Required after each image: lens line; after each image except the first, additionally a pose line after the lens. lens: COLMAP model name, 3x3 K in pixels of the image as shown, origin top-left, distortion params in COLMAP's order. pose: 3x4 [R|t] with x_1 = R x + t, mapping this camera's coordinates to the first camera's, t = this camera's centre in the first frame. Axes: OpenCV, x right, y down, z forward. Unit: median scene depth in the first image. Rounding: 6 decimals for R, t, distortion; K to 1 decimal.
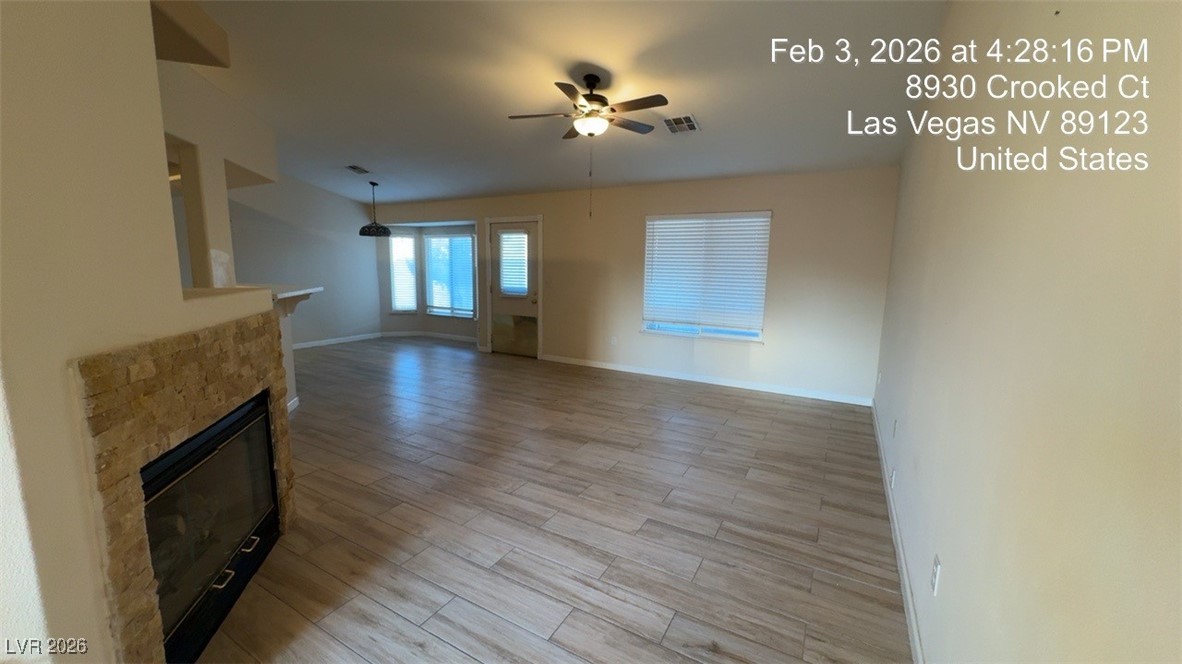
lens RADIAL K [[453.2, 0, 590.2], [0, 453.2, 331.7], [0, 0, 1]] dist [-0.000749, 0.000145]
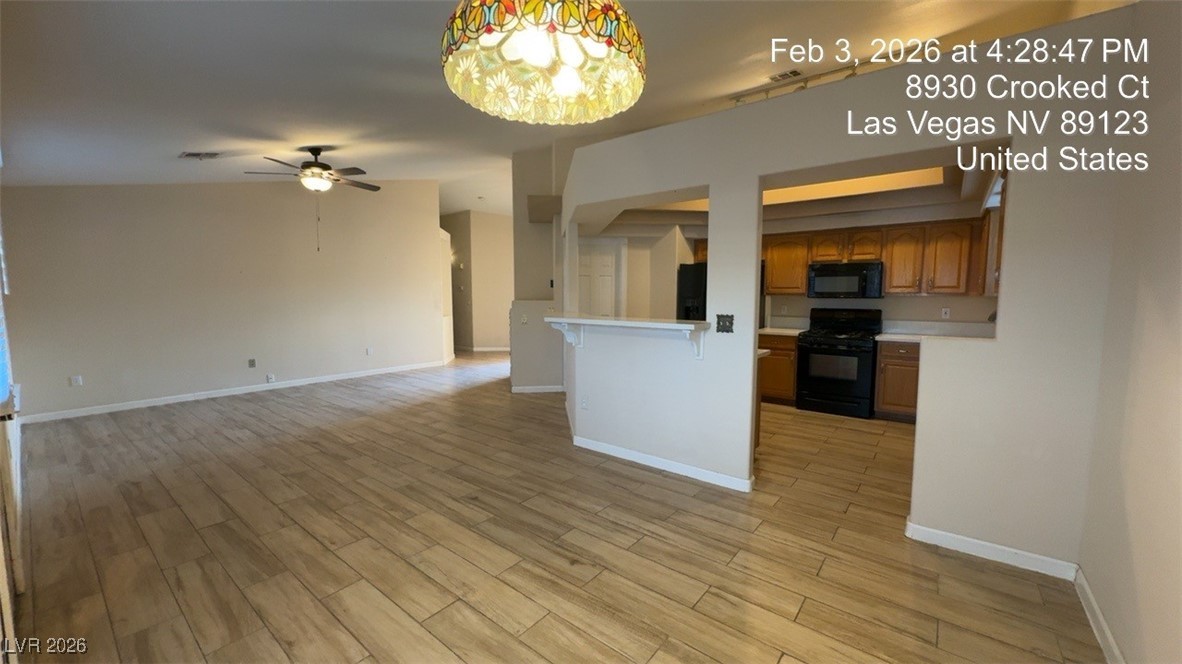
lens RADIAL K [[453.2, 0, 590.2], [0, 453.2, 331.7], [0, 0, 1]] dist [-0.000749, 0.000145]
pose [[-0.987812, -0.030335, 0.152667, -1.215397], [0.005071, 0.974031, 0.226357, -0.400659], [-0.155569, 0.224372, -0.962006, 2.736804]]
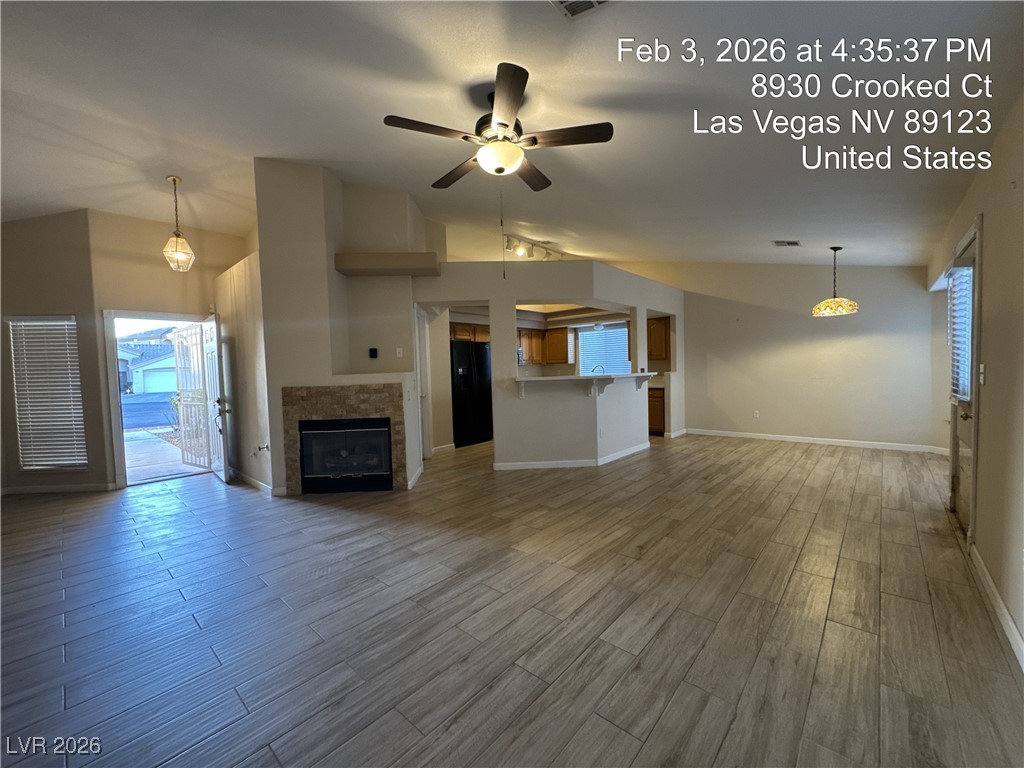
lens RADIAL K [[408.9, 0, 510.3], [0, 408.9, 386.2], [0, 0, 1]] dist [-0.008524, -0.000439]
pose [[-0.221529, 0.034398, -0.974547, 0.802960], [-0.111598, 0.991917, 0.060379, -0.158193], [0.968747, 0.122133, -0.215900, 1.473663]]
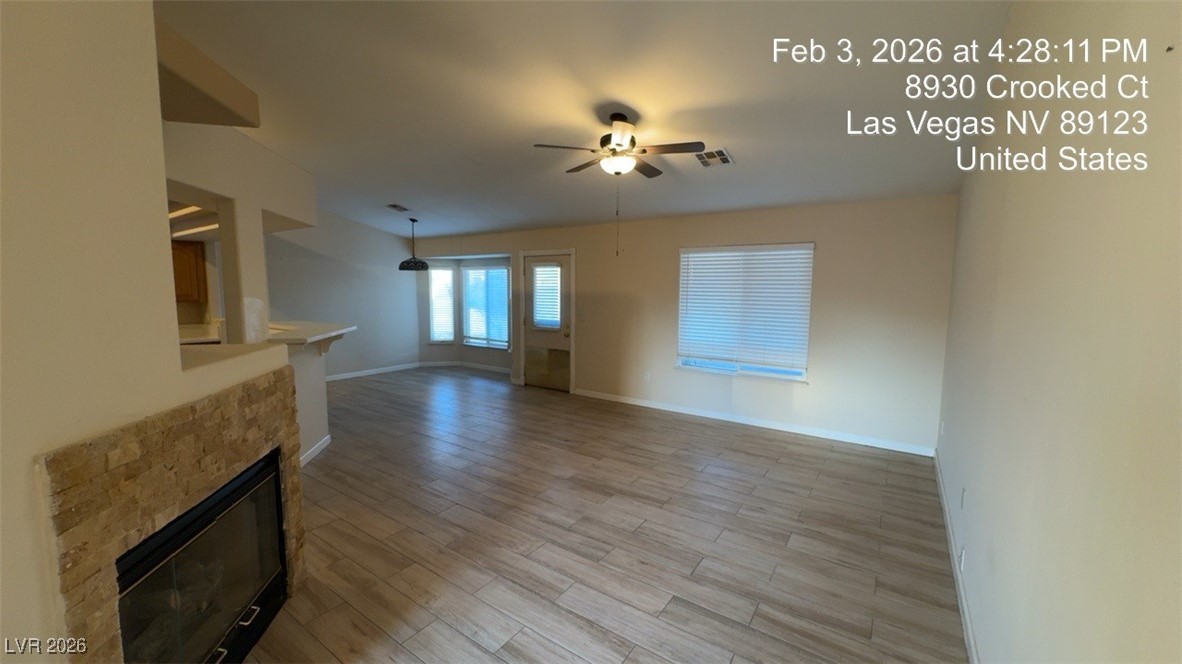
lens RADIAL K [[453.2, 0, 590.2], [0, 453.2, 331.7], [0, 0, 1]] dist [-0.000749, 0.000145]
pose [[0.995885, -0.000232, -0.090630, 0.037879], [-0.004137, 0.998838, -0.048013, -0.059527], [0.090535, 0.048190, 0.994727, 0.053326]]
